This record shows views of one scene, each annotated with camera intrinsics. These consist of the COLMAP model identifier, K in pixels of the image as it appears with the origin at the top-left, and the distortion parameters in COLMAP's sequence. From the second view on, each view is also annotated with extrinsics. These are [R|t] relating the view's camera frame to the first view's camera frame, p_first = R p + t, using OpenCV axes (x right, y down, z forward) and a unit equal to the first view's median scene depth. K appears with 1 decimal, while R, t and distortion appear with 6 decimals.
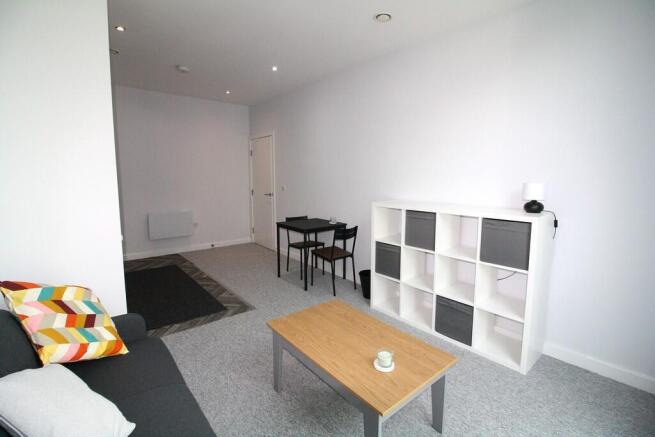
lens RADIAL K [[304.1, 0, 334.8], [0, 304.1, 208.6], [0, 0, 1]] dist [-0.001048, -0.000157]
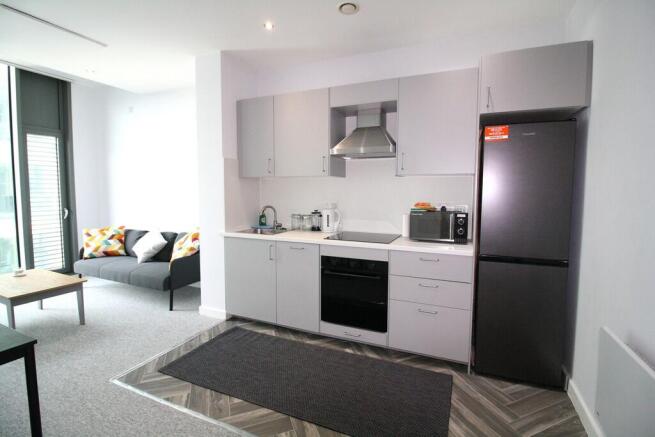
lens RADIAL K [[304.1, 0, 334.8], [0, 304.1, 208.6], [0, 0, 1]] dist [-0.001048, -0.000157]
pose [[-0.896974, 0.019881, -0.441637, -0.340876], [-0.055224, 0.986124, 0.156553, -0.153609], [0.438621, 0.164813, -0.883430, 1.432362]]
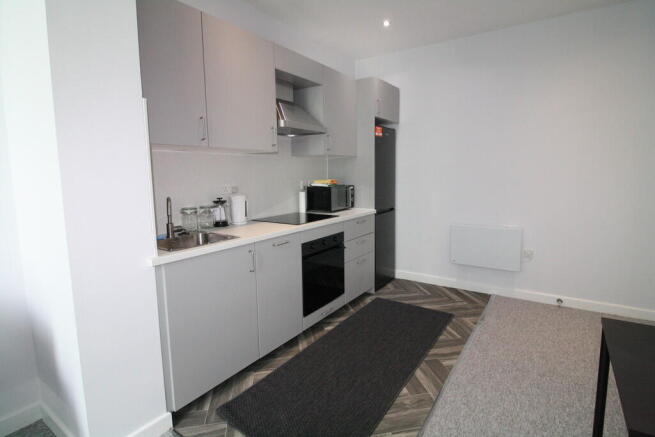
lens RADIAL K [[331.5, 0, 336.2], [0, 331.5, 212.4], [0, 0, 1]] dist [-0.003127, -0.000683]
pose [[0.273896, 0.099356, -0.956614, 0.026633], [-0.087461, 0.993101, 0.078104, -0.057519], [0.957774, 0.062274, 0.280696, 0.699041]]
